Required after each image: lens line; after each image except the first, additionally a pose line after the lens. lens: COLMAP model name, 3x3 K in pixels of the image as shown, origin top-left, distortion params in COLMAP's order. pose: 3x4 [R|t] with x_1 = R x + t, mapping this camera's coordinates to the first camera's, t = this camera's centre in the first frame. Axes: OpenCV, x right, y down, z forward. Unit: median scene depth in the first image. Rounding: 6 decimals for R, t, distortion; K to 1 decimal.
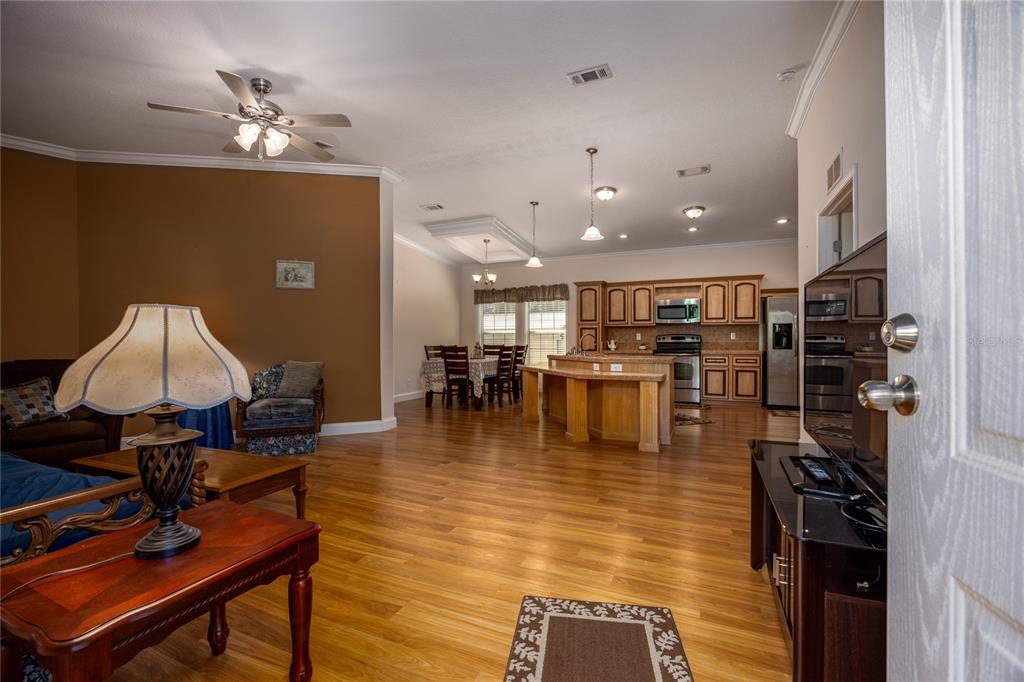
lens RADIAL K [[454.5, 0, 512.0], [0, 454.5, 341.0], [0, 0, 1]] dist [-0.016347, 0.000839]
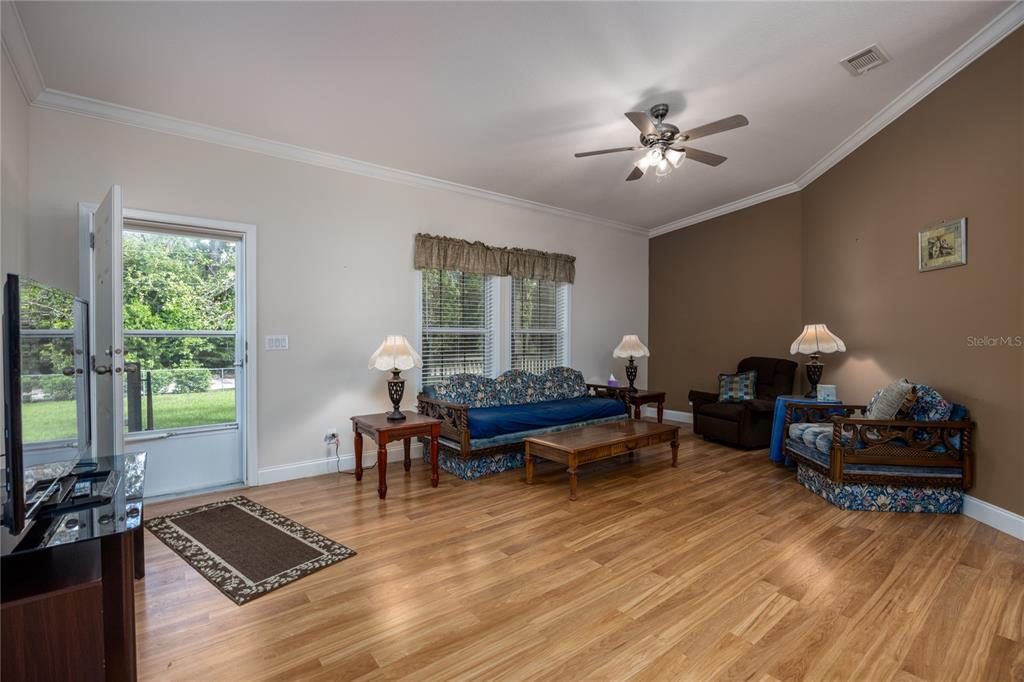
lens RADIAL K [[454.5, 0, 512.0], [0, 454.5, 341.0], [0, 0, 1]] dist [-0.016347, 0.000839]
pose [[-0.479698, 0.015511, -0.877297, 0.687986], [-0.002369, 0.999817, 0.018973, -0.045077], [0.877431, 0.011180, -0.479573, 1.474240]]
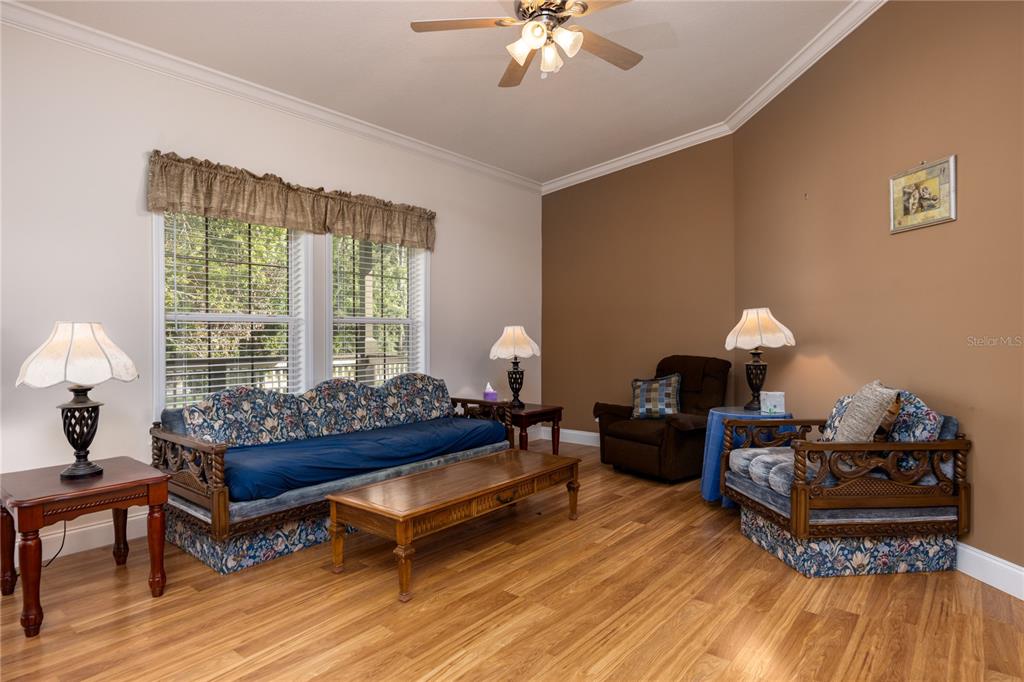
lens RADIAL K [[562.2, 0, 515.4], [0, 562.2, 335.7], [0, 0, 1]] dist [-0.004012, -0.000979]
pose [[-0.270701, 0.008946, -0.962622, 0.340938], [0.000074, 0.999957, 0.009272, -0.020674], [0.962663, 0.002439, -0.270690, 1.444572]]
